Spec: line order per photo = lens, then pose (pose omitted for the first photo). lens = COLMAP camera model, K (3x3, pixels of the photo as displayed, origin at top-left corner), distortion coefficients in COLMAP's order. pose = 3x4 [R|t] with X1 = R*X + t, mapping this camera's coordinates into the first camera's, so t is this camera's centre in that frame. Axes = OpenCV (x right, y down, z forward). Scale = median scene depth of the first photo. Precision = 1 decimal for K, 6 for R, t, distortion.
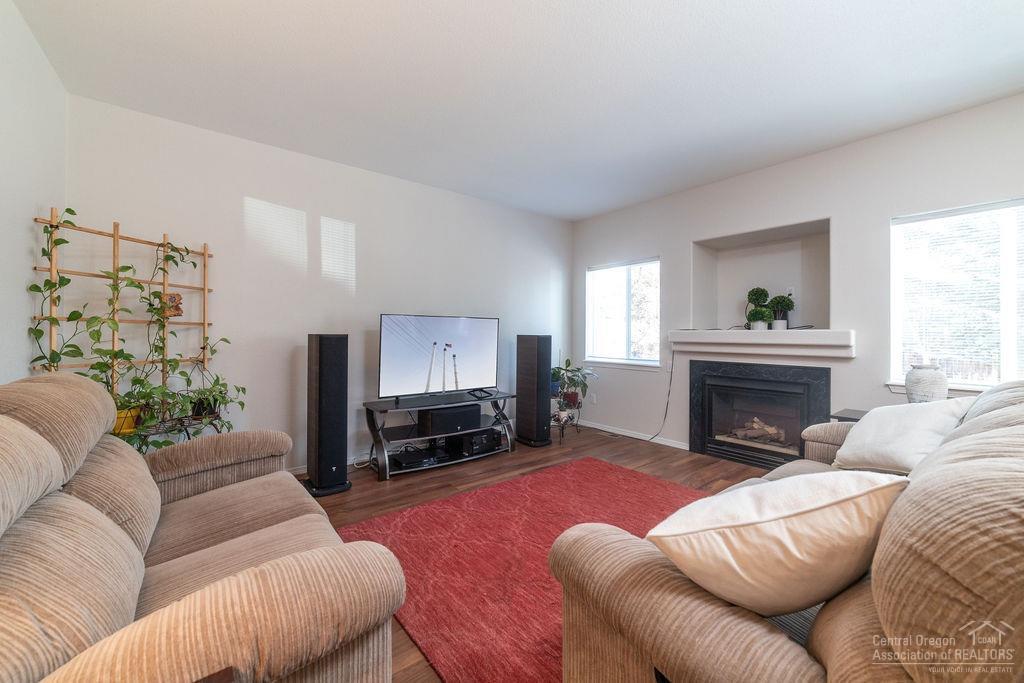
lens RADIAL K [[399.2, 0, 518.5], [0, 399.2, 332.2], [0, 0, 1]] dist [-0.000208, 0.000653]
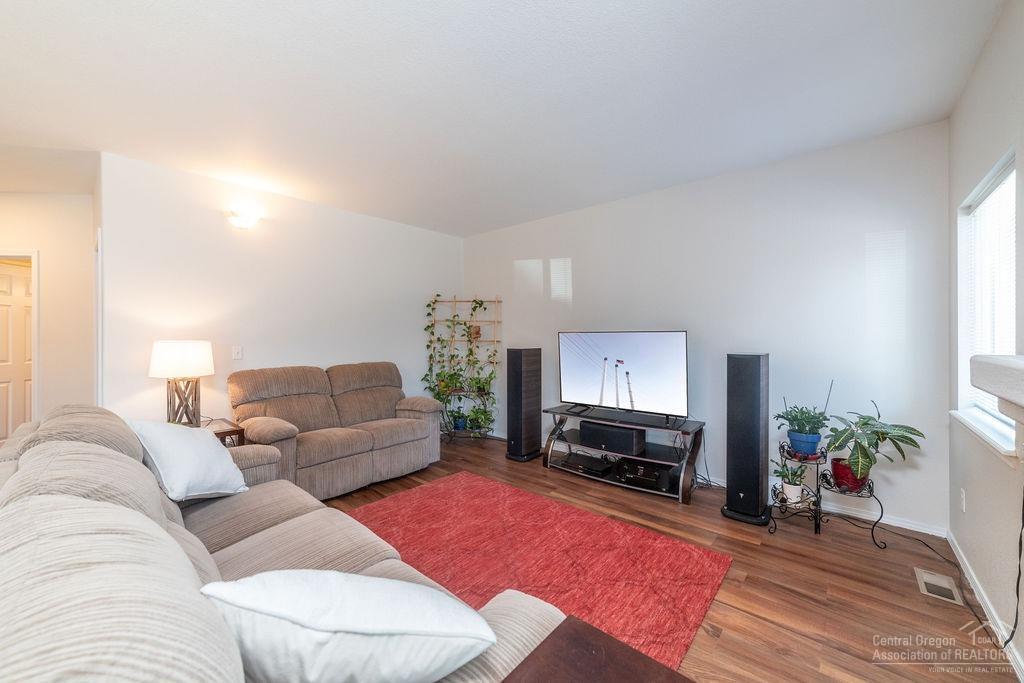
lens RADIAL K [[399.2, 0, 506.2], [0, 399.2, 345.6], [0, 0, 1]] dist [-0.000208, 0.000653]
pose [[0.160944, 0.009999, -0.986913, 0.789829], [0.003691, 0.999936, 0.010733, -0.017383], [0.986957, -0.005370, 0.160897, 0.627616]]
